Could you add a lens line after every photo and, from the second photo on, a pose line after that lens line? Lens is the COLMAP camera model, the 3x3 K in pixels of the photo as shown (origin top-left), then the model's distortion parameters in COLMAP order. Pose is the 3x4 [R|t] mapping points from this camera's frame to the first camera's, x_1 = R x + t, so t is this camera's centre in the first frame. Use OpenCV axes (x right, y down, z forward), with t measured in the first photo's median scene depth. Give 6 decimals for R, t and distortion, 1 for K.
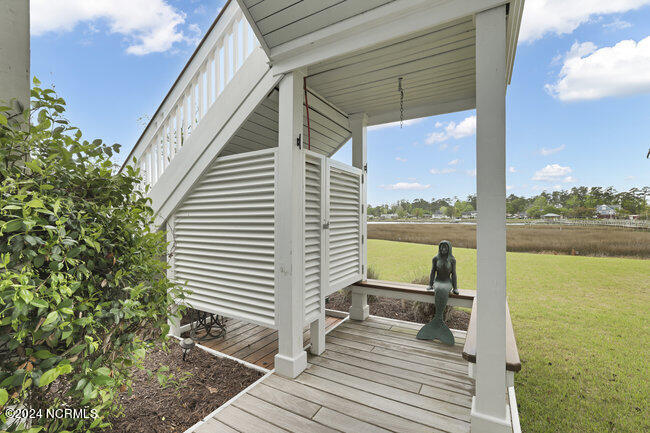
lens RADIAL K [[282.4, 0, 321.1], [0, 282.4, 218.6], [0, 0, 1]] dist [-0.011128, 0.000723]
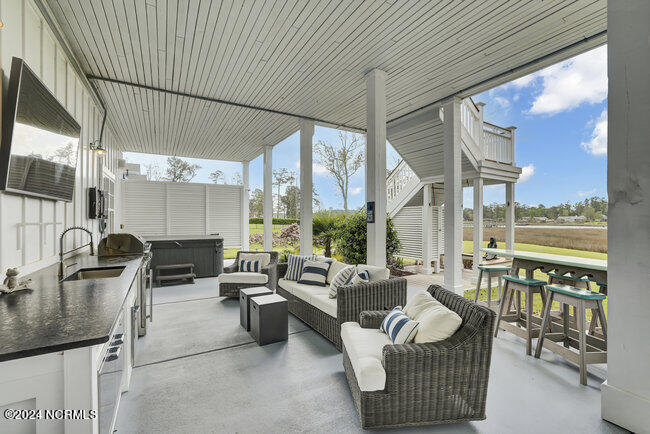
lens RADIAL K [[282.4, 0, 321.1], [0, 282.4, 219.1], [0, 0, 1]] dist [-0.011128, 0.000723]
pose [[0.877624, 0.000785, -0.479348, 0.339485], [-0.003926, 0.999977, -0.005550, -0.071375], [0.479333, 0.006753, 0.877607, -2.219349]]
